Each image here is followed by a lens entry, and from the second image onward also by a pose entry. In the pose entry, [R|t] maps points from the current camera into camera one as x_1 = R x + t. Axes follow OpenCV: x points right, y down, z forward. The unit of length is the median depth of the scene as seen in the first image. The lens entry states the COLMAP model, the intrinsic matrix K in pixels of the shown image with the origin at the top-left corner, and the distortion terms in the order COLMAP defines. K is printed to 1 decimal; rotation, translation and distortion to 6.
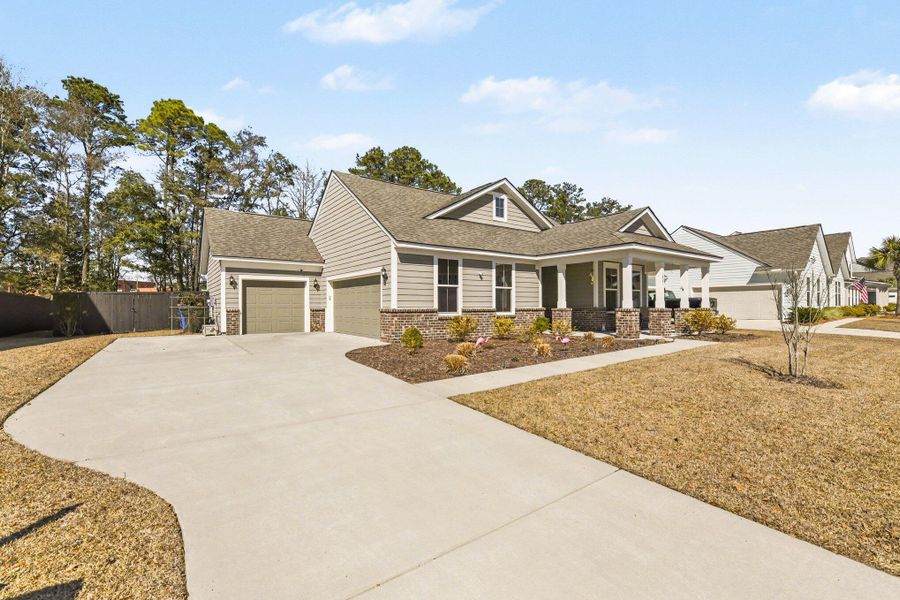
lens RADIAL K [[381.2, 0, 451.7], [0, 381.2, 293.3], [0, 0, 1]] dist [-0.022152, 0.000354]
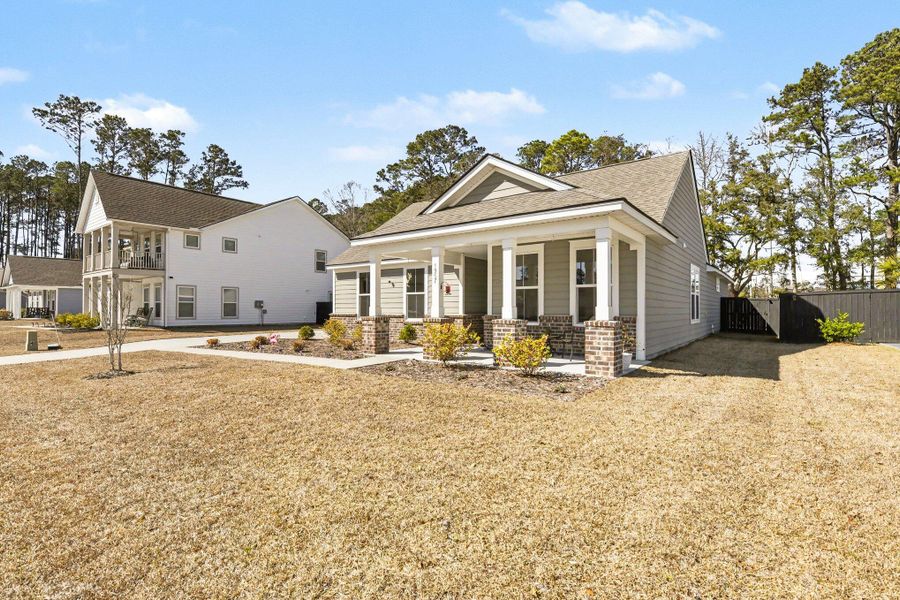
lens RADIAL K [[438.2, 0, 452.0], [0, 438.2, 295.6], [0, 0, 1]] dist [-0.000676, 0.000016]
pose [[0.289784, -0.031943, -0.956559, 1.236309], [0.023909, 0.999373, -0.026130, 0.022618], [0.956793, -0.015299, 0.290366, 0.772056]]
